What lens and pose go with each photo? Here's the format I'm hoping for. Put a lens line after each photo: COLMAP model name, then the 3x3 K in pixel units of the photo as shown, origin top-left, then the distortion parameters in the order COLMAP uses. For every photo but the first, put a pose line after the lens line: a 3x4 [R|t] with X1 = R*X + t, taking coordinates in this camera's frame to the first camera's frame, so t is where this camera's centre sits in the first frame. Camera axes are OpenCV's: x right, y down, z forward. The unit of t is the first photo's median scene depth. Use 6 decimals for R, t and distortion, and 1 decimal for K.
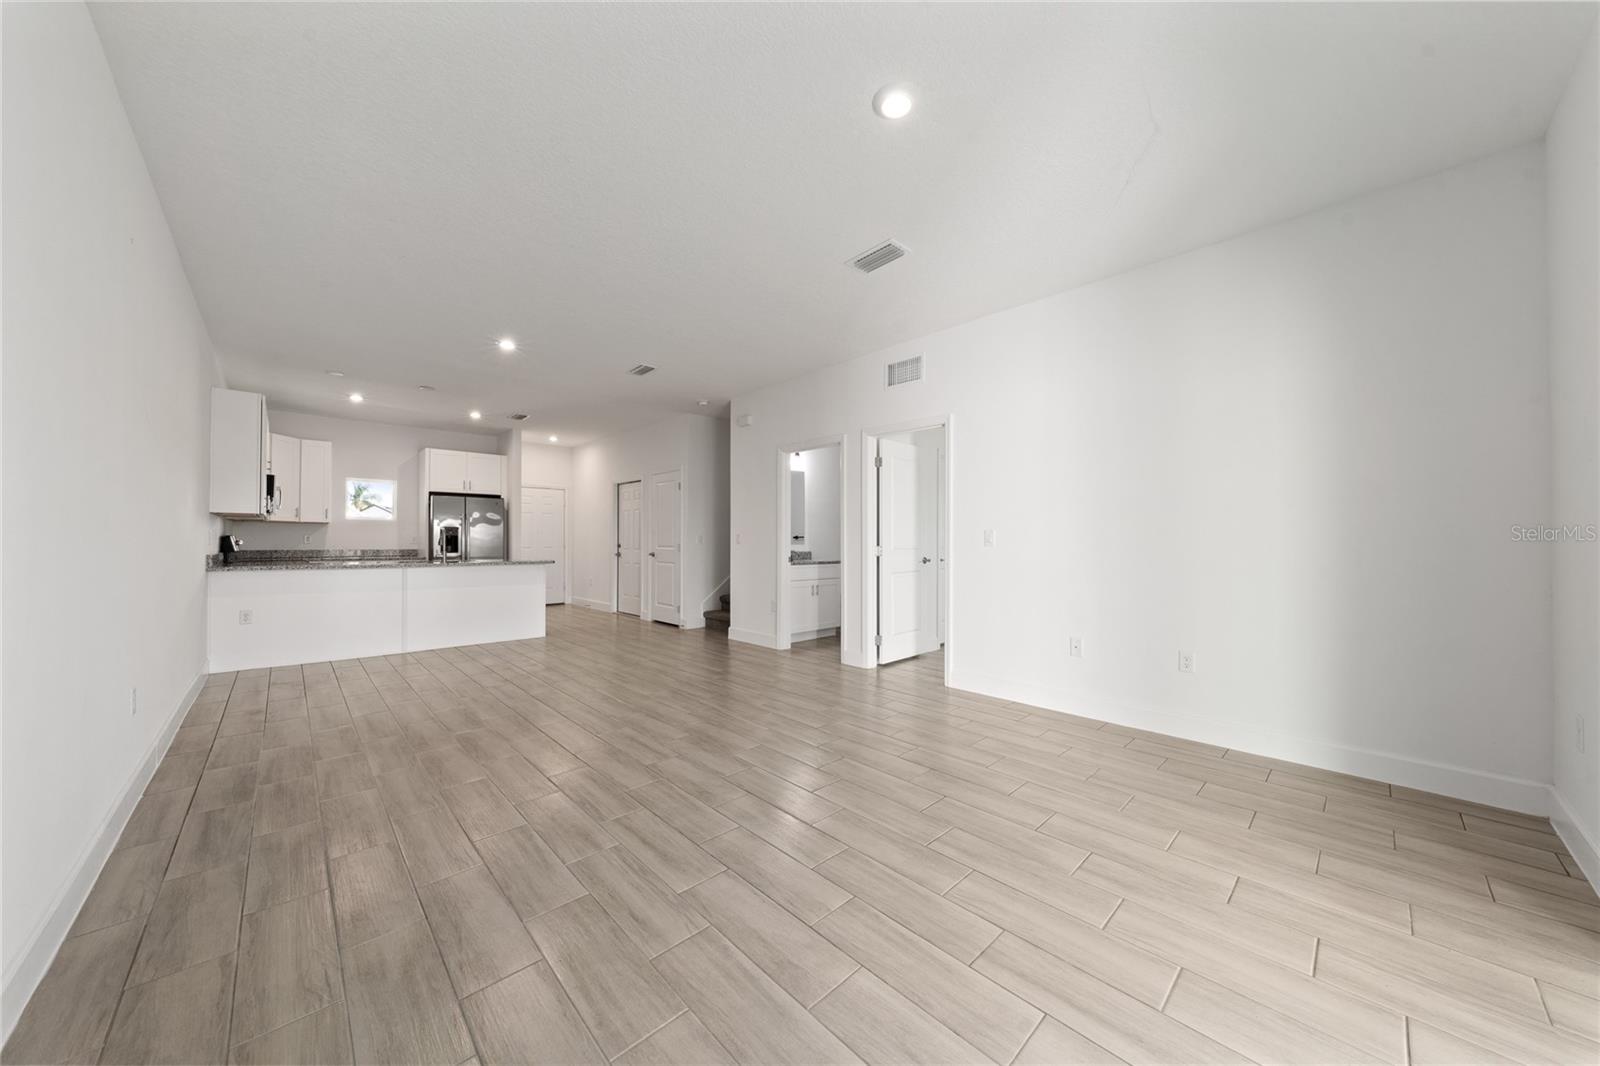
lens RADIAL K [[548.0, 0, 801.0], [0, 548.0, 535.7], [0, 0, 1]] dist [0.000486, 0.000029]
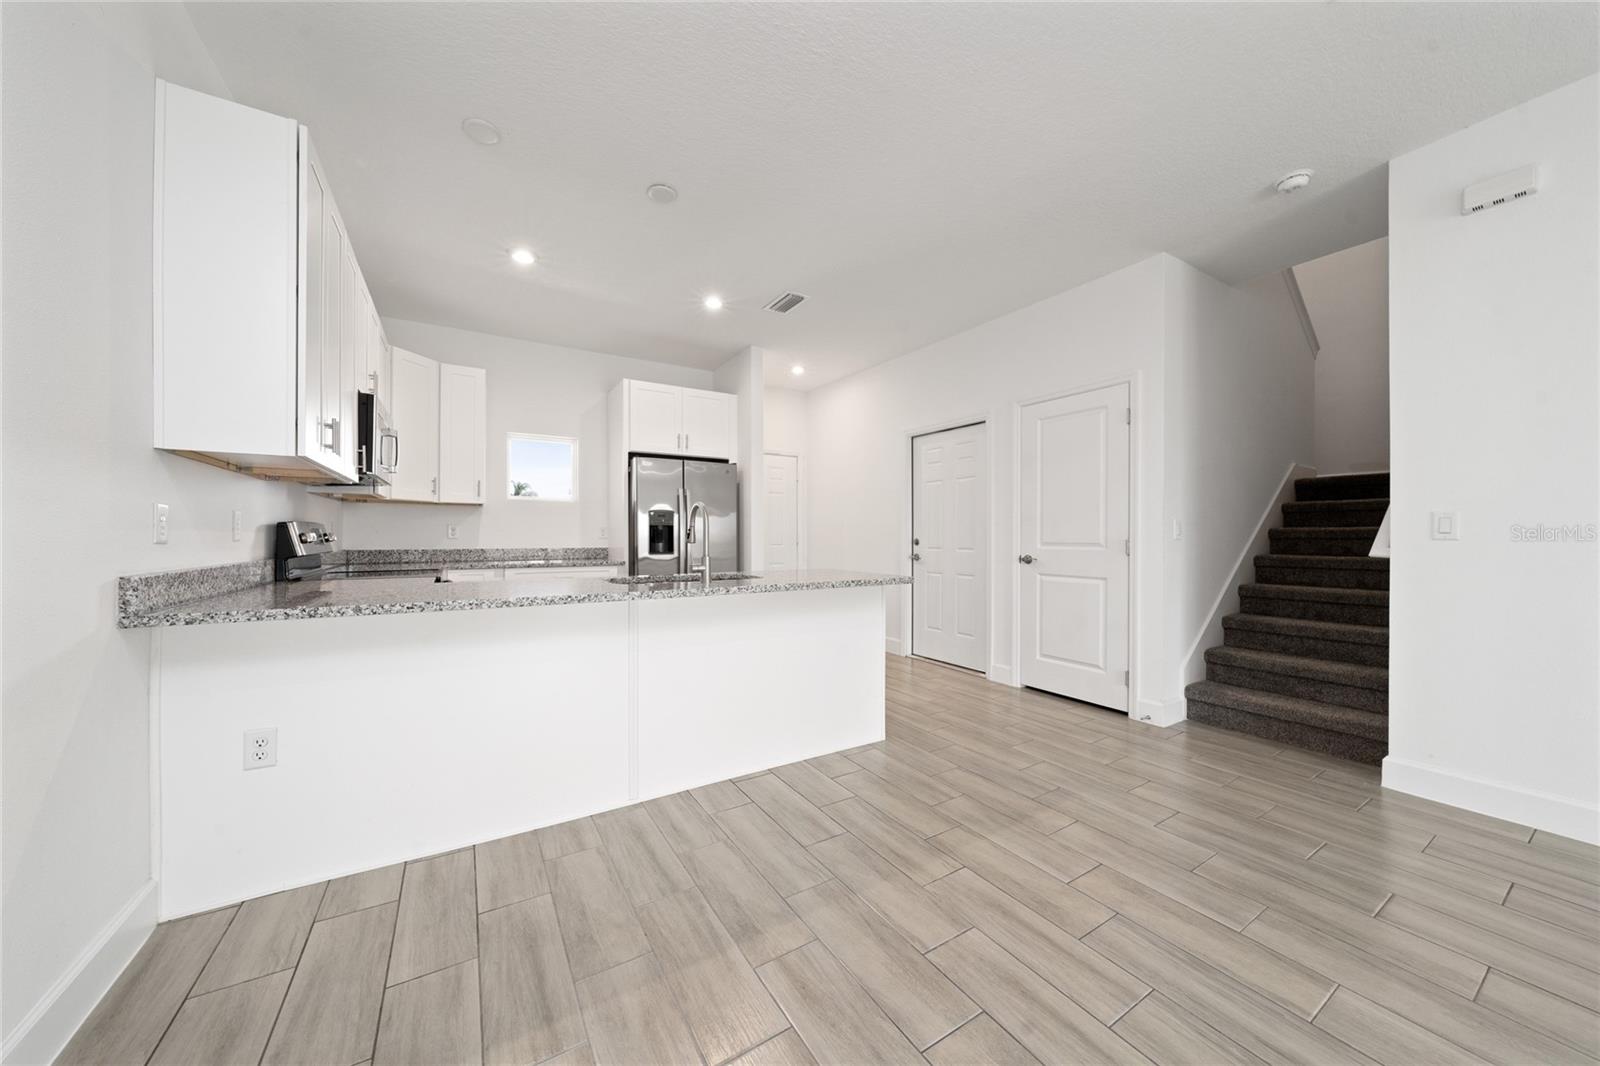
lens RADIAL K [[548.0, 0, 803.3], [0, 548.0, 534.2], [0, 0, 1]] dist [0.000486, 0.000029]
pose [[0.980141, -0.002233, -0.198287, -0.393002], [0.003904, 0.999960, 0.008032, 0.005551], [0.198262, -0.008647, 0.980111, 0.474962]]
